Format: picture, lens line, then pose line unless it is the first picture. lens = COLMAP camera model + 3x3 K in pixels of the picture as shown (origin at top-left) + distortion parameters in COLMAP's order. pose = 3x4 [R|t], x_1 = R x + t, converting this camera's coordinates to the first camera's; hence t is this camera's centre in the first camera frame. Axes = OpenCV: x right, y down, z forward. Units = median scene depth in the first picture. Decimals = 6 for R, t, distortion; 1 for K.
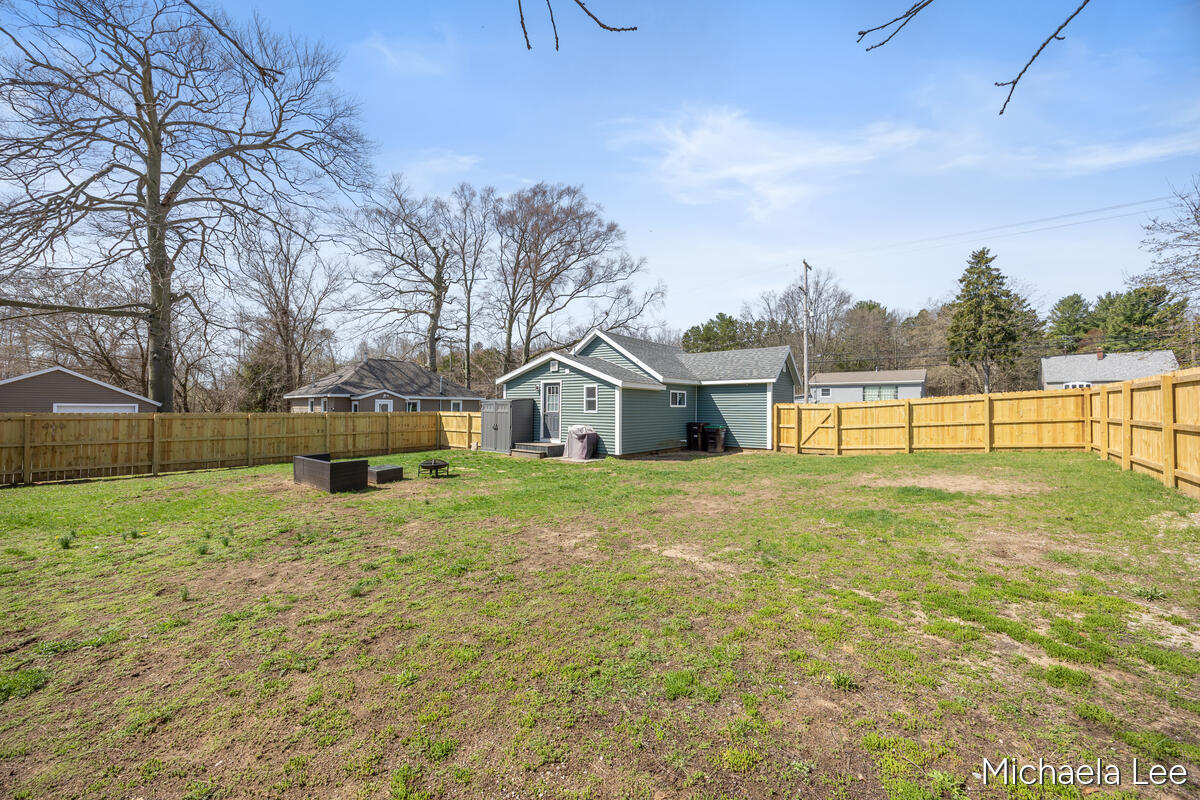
lens RADIAL K [[463.5, 0, 600.0], [0, 463.5, 400.0], [0, 0, 1]] dist [0.000084, 0.000026]
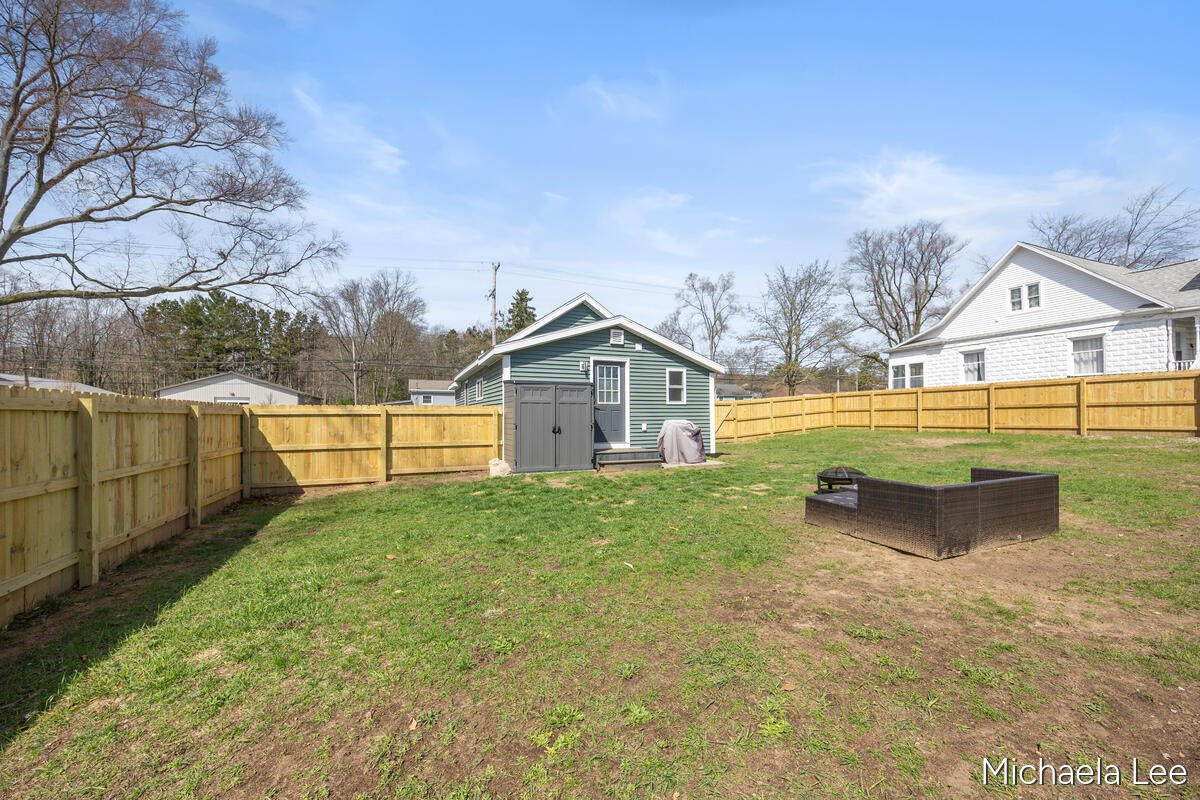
lens RADIAL K [[463.5, 0, 600.0], [0, 463.5, 400.0], [0, 0, 1]] dist [0.000084, 0.000026]
pose [[0.455340, 0.023121, 0.890017, -0.723715], [-0.002218, 0.999689, -0.024835, 0.037668], [-0.890315, 0.009335, 0.455250, 0.709254]]
